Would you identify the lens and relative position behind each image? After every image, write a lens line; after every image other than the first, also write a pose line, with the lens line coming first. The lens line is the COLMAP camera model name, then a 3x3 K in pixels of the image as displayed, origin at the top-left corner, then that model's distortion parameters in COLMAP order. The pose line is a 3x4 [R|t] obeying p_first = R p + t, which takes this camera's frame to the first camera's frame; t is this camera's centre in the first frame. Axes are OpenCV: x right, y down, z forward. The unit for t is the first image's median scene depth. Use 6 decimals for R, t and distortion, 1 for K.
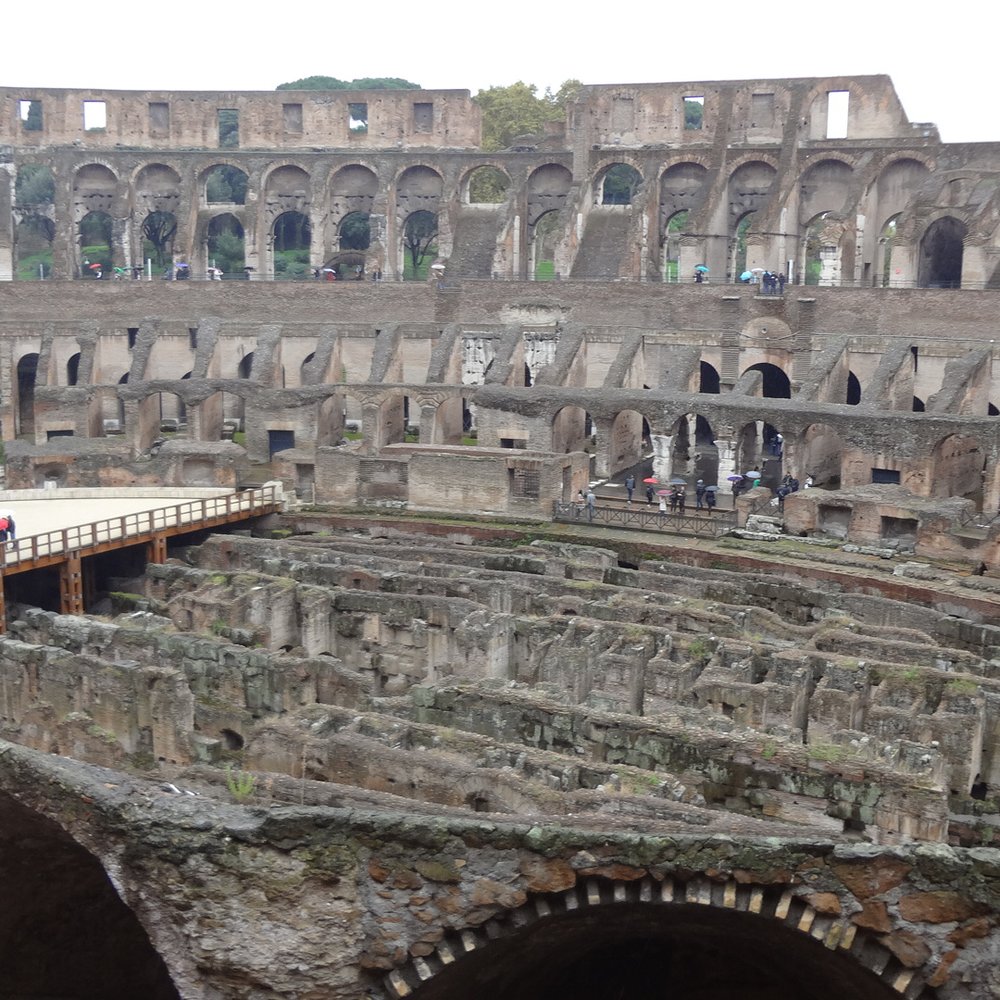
lens RADIAL K [[1318.0, 0, 498.5], [0, 1318.0, 518.5], [0, 0, 1]] dist [-0.055553, 0.006607]
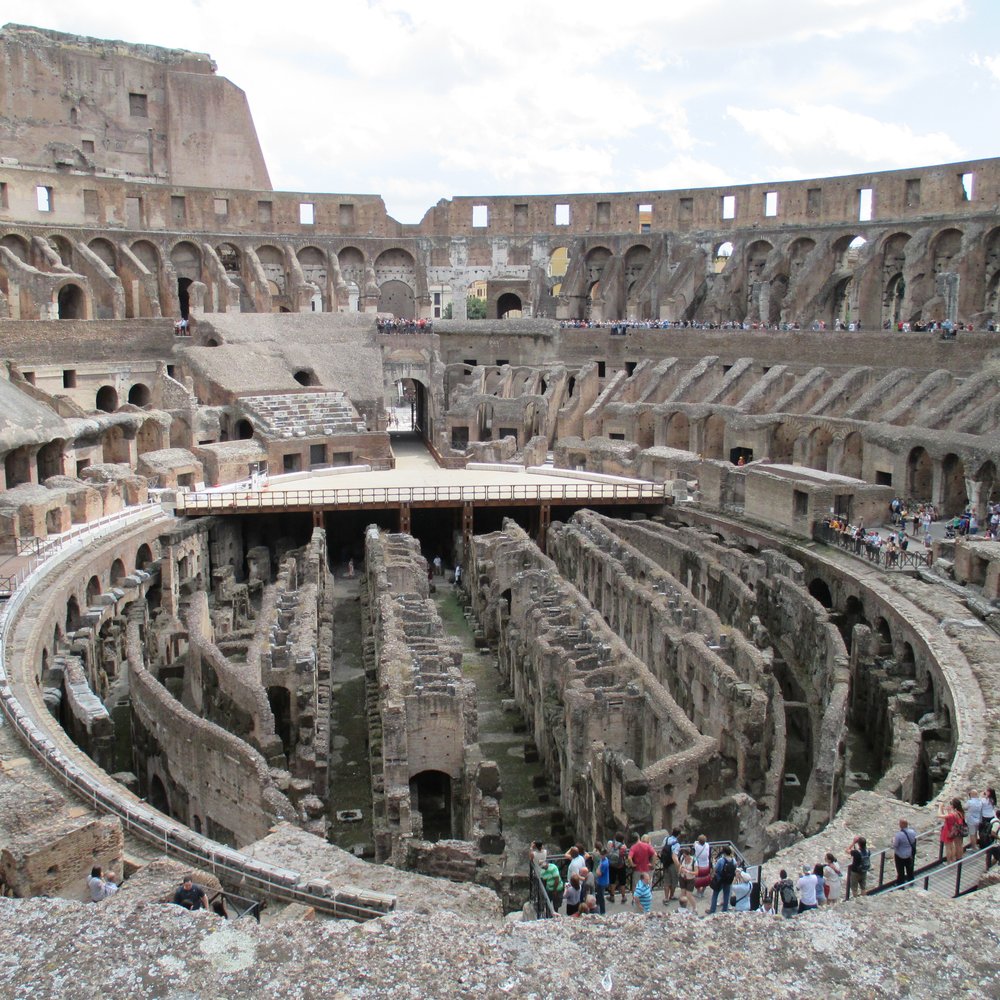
lens RADIAL K [[1126.4, 0, 500.0], [0, 1126.4, 500.0], [0, 0, 1]] dist [0.001787, -0.032436]
pose [[0.605929, 0.122259, -0.786068, 0.492123], [-0.146369, 0.988384, 0.040898, -0.024345], [0.781937, 0.090275, 0.616786, 0.133542]]
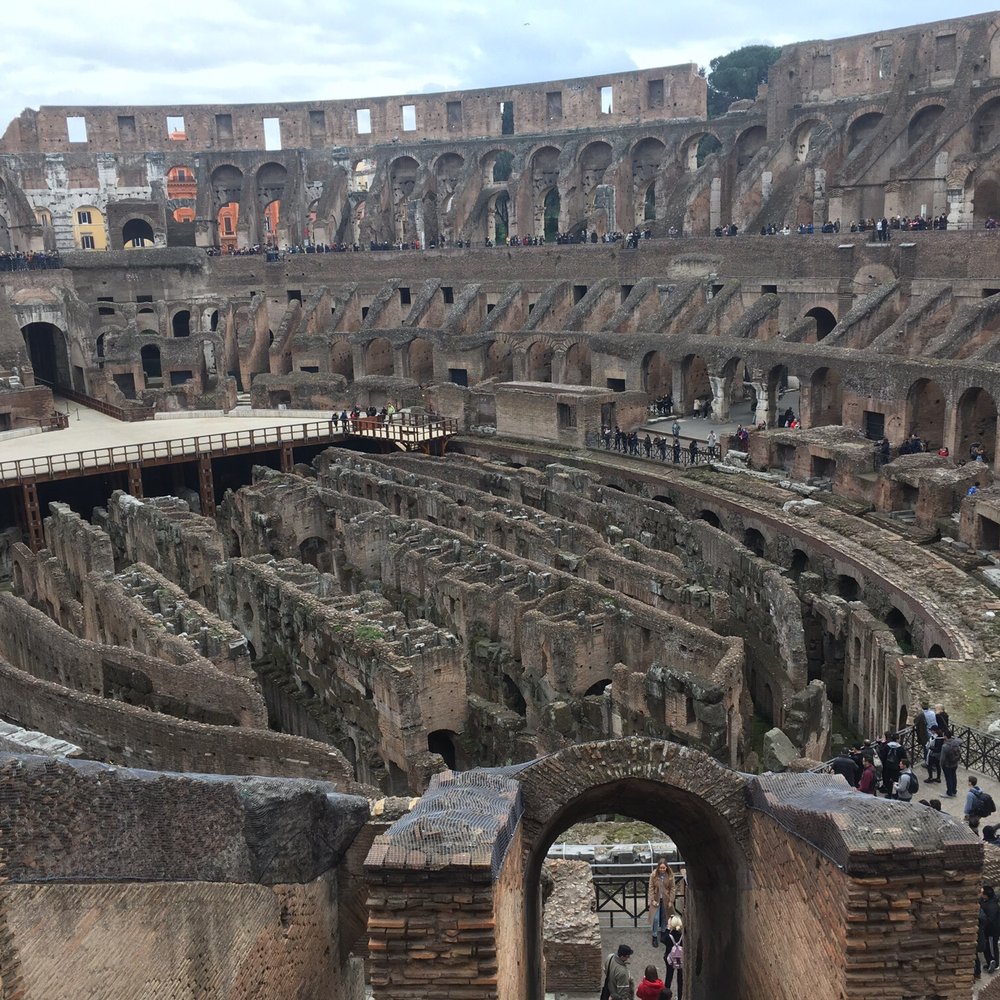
lens RADIAL K [[1148.2, 0, 500.0], [0, 1148.2, 500.0], [0, 0, 1]] dist [0.107361, -0.131163]
pose [[0.884219, 0.063913, -0.462678, 0.347230], [-0.042205, 0.997474, 0.057130, -0.005903], [0.465161, -0.030988, 0.884683, 0.034206]]
